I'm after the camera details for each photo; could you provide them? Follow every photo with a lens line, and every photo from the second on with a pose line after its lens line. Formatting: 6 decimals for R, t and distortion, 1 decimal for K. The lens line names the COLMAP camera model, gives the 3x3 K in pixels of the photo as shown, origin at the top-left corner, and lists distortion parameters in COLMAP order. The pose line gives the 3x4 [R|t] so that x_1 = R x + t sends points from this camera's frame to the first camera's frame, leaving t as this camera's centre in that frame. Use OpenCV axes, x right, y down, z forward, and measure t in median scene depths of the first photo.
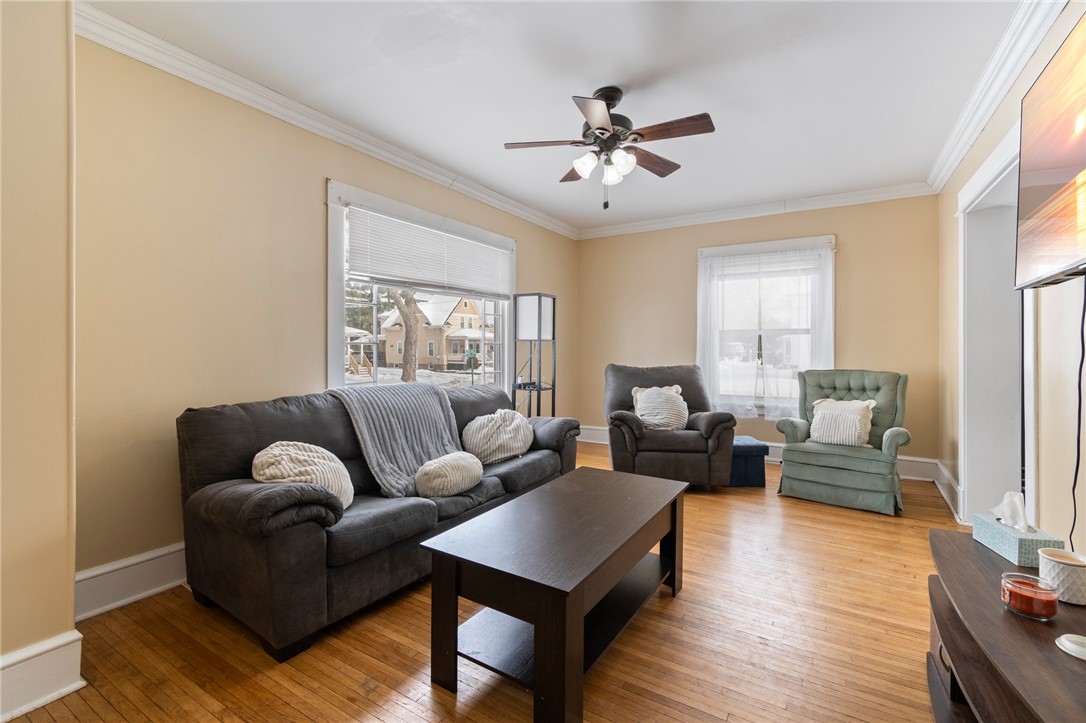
lens RADIAL K [[477.4, 0, 542.2], [0, 477.4, 350.8], [0, 0, 1]] dist [-0.001300, -0.001273]
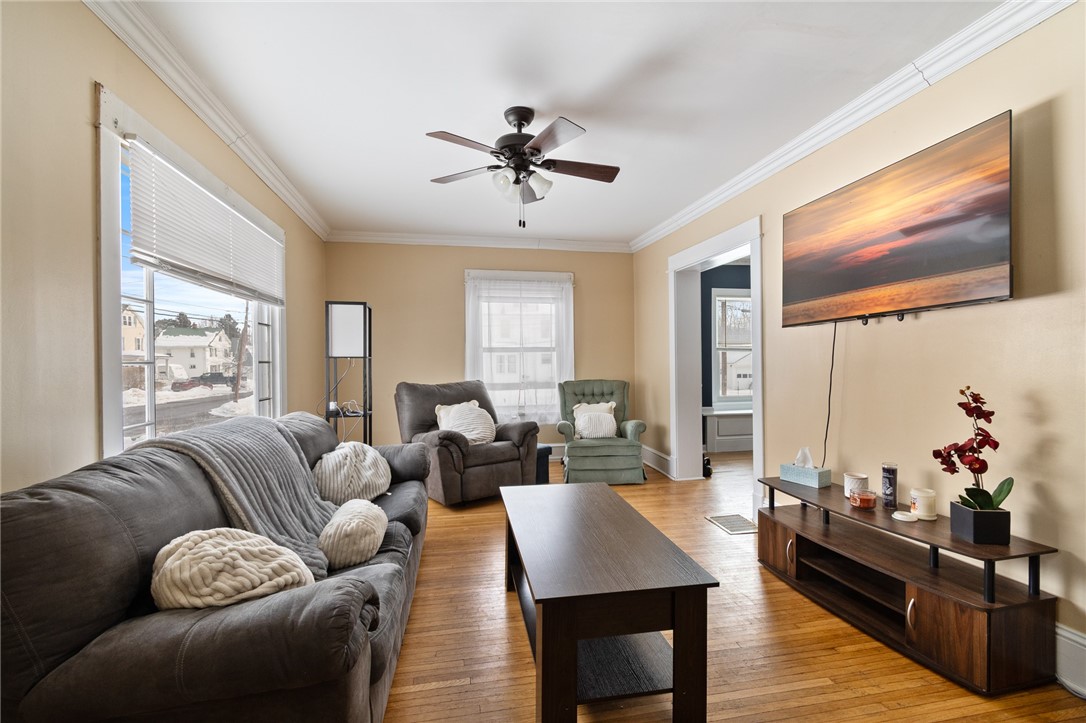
lens RADIAL K [[477.4, 0, 544.4], [0, 477.4, 365.4], [0, 0, 1]] dist [-0.001300, -0.001273]
pose [[0.730441, -0.012991, 0.682852, -0.341272], [0.013190, 0.999901, 0.004914, -0.007598], [-0.682848, 0.005418, 0.730540, 0.149620]]
